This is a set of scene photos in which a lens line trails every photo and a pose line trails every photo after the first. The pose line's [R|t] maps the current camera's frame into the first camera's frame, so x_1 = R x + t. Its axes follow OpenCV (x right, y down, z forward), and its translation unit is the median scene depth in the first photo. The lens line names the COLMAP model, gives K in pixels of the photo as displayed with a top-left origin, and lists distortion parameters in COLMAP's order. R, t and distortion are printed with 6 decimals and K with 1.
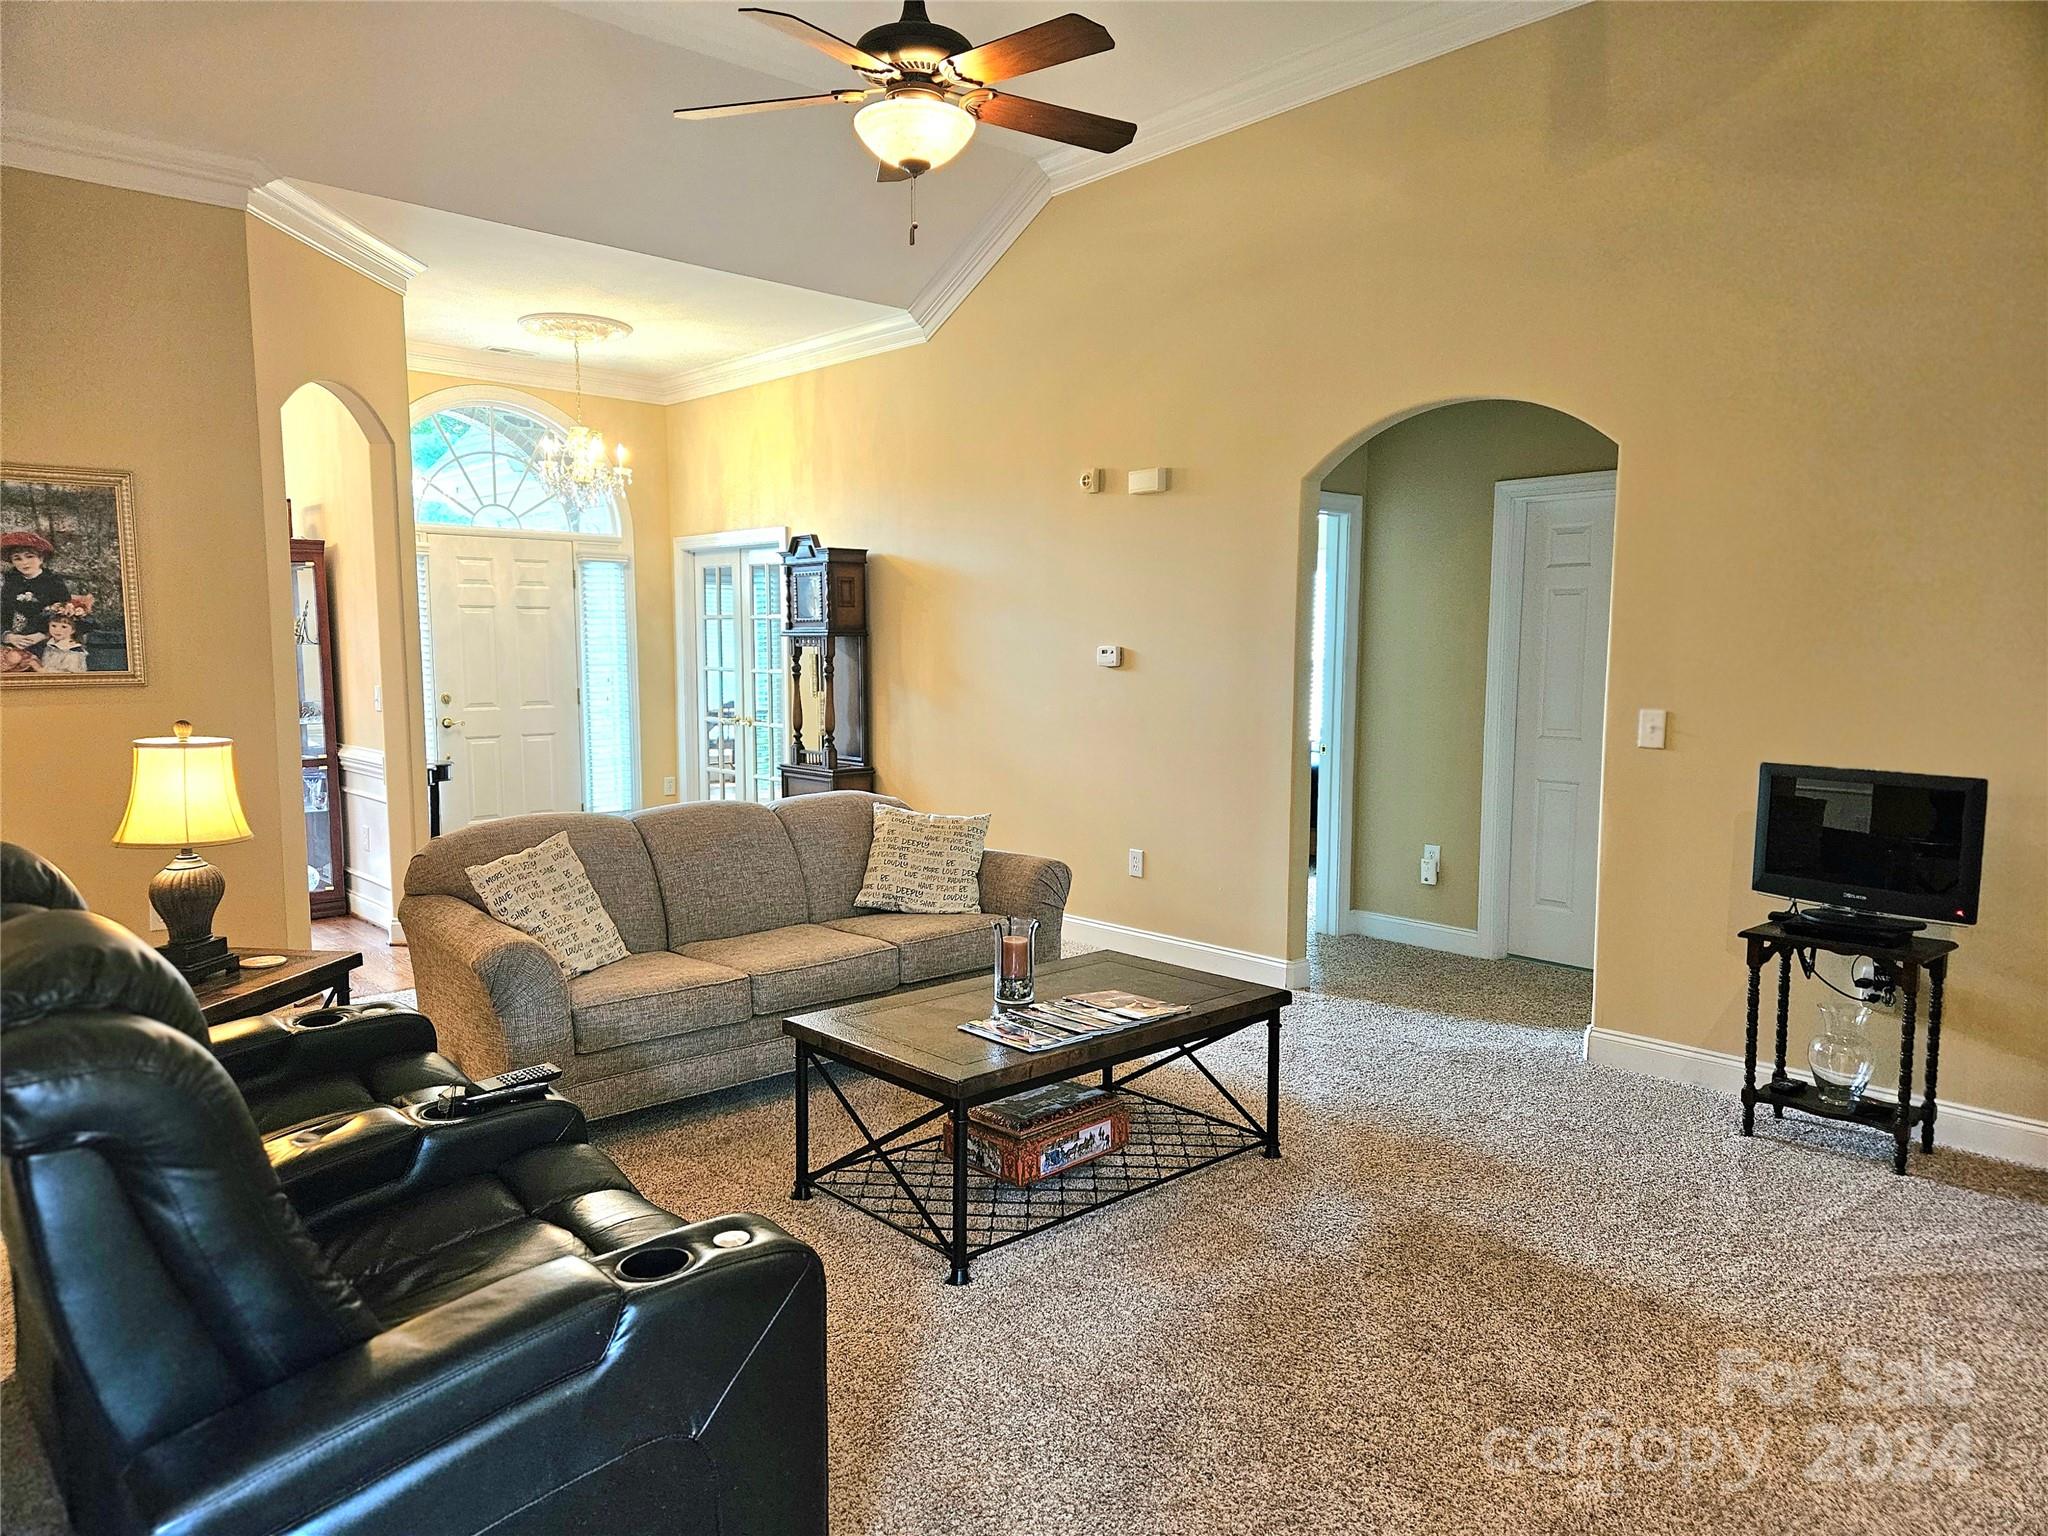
lens RADIAL K [[1366.7, 0, 993.2], [0, 1366.7, 792.2], [0, 0, 1]] dist [0.103679, -0.113673]
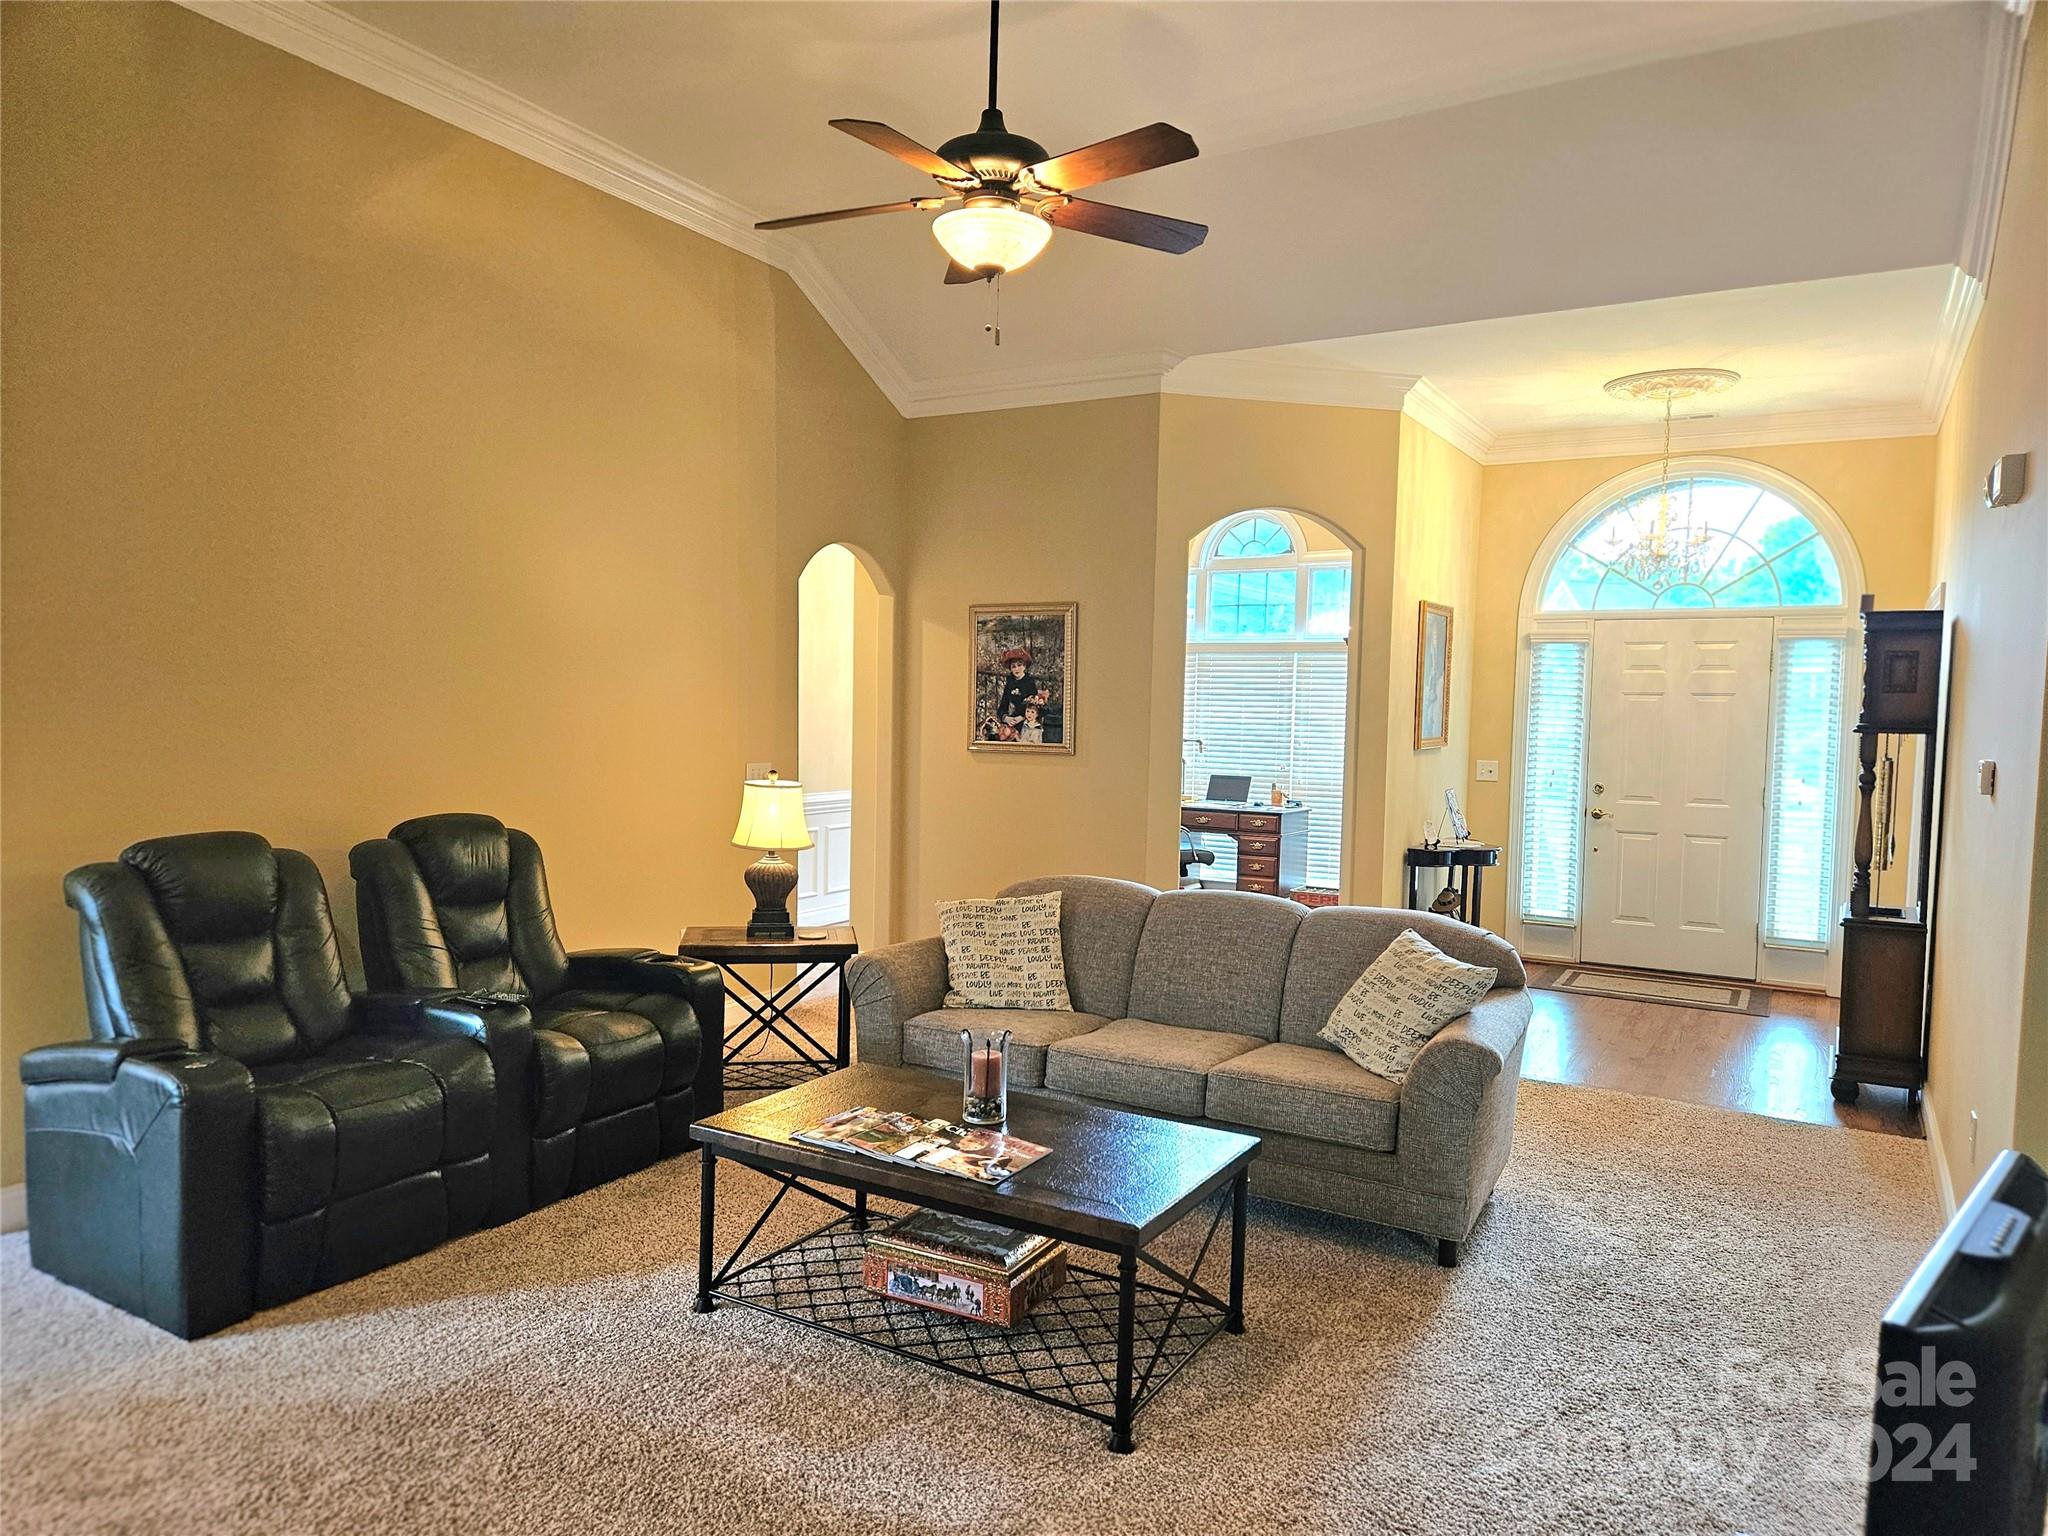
lens RADIAL K [[1377.2, 0, 1014.2], [0, 1377.2, 779.6], [0, 0, 1]] dist [0.100715, -0.091313]
pose [[0.301704, 0.061924, -0.951388, 0.694286], [-0.125111, 0.991831, 0.024881, -0.080057], [0.945157, 0.111522, 0.306987, 0.537598]]
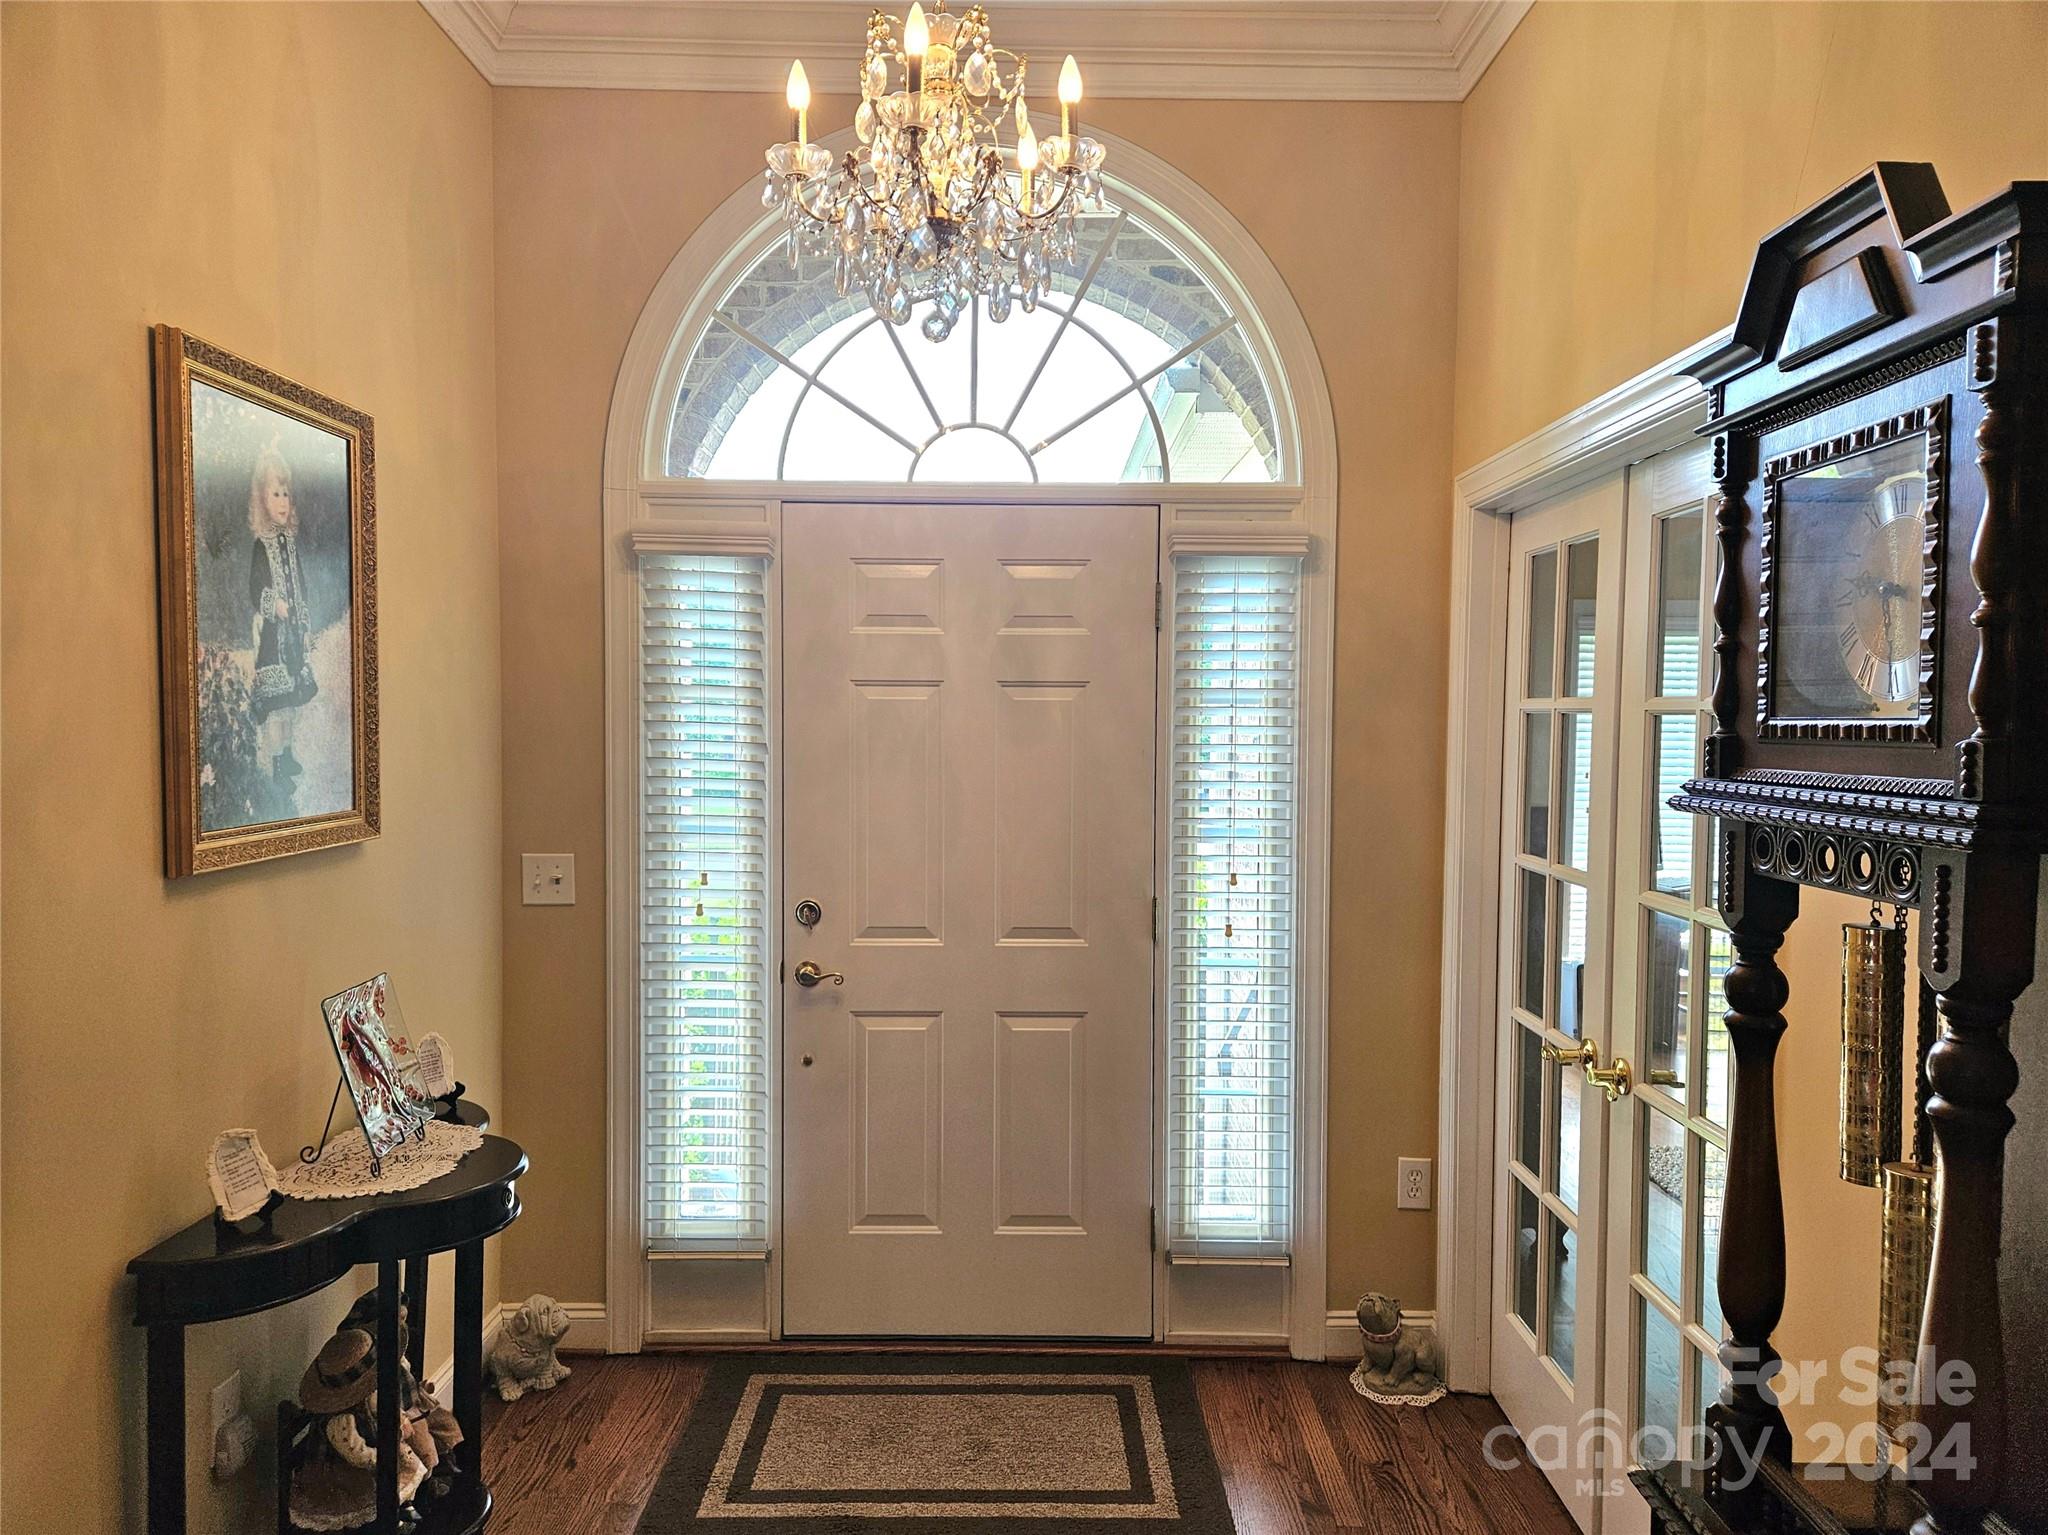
lens RADIAL K [[1377.2, 0, 1014.2], [0, 1377.2, 779.1], [0, 0, 1]] dist [0.100715, -0.091313]
pose [[0.745931, 0.036055, -0.665046, -0.149202], [-0.081810, 0.995932, -0.037766, -0.162847], [0.660979, 0.082578, 0.745847, 1.257853]]
